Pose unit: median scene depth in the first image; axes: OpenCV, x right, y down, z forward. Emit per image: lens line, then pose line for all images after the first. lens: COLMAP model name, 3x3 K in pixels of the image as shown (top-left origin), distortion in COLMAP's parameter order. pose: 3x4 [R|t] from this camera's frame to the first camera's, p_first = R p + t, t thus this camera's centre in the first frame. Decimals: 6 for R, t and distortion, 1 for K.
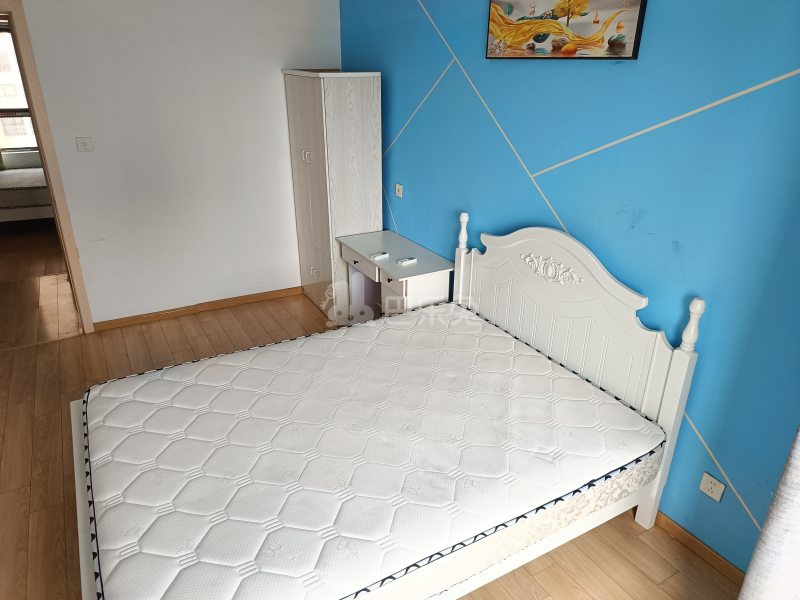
lens RADIAL K [[563.4, 0, 398.1], [0, 563.4, 298.4], [0, 0, 1]] dist [0.007100, -0.004189]
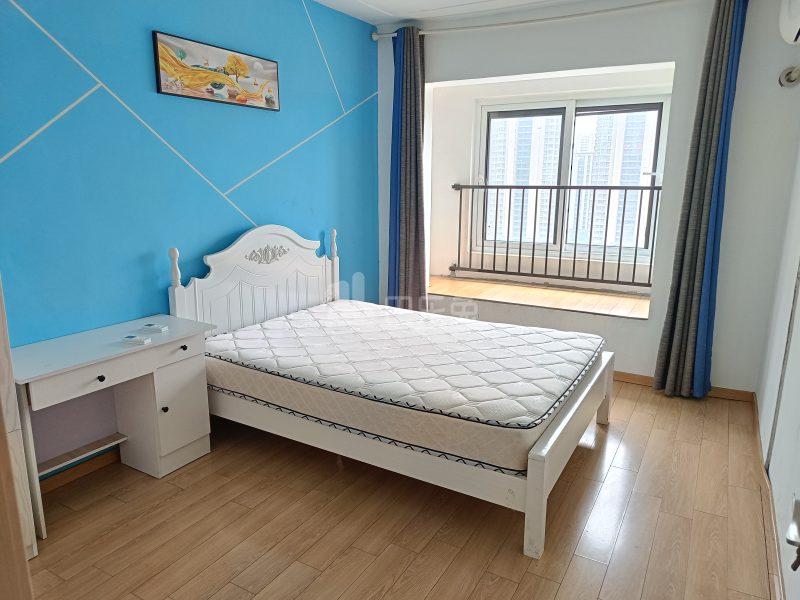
lens RADIAL K [[563.4, 0, 396.7], [0, 563.4, 303.1], [0, 0, 1]] dist [0.007100, -0.004189]
pose [[-0.480536, -0.199757, 0.853922, -1.141691], [0.330581, 0.860623, 0.387356, -0.400977], [-0.812281, 0.468429, -0.347524, 1.353519]]
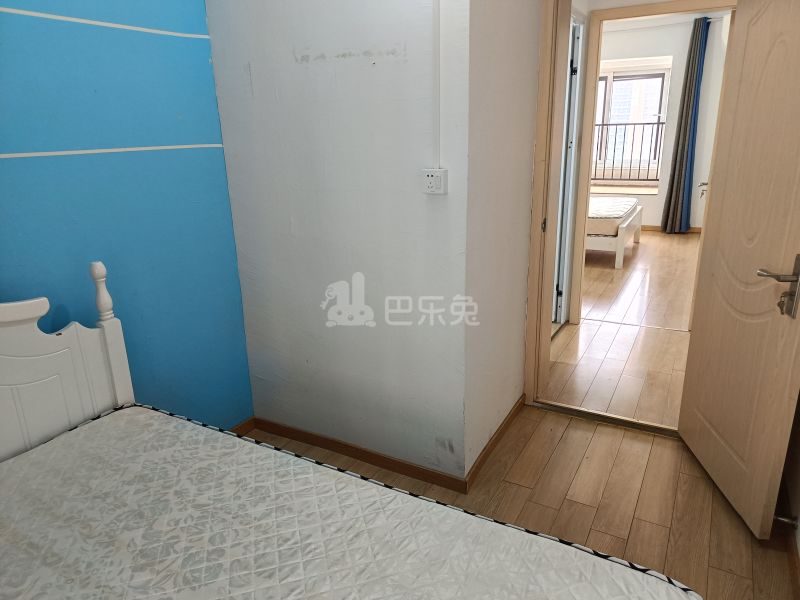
lens RADIAL K [[563.4, 0, 401.4], [0, 563.4, 299.7], [0, 0, 1]] dist [0.007100, -0.004189]
pose [[-0.506962, -0.251611, 0.824428, -1.513536], [0.353709, 0.811486, 0.465167, -0.618083], [-0.786053, 0.527429, -0.322396, 1.851882]]
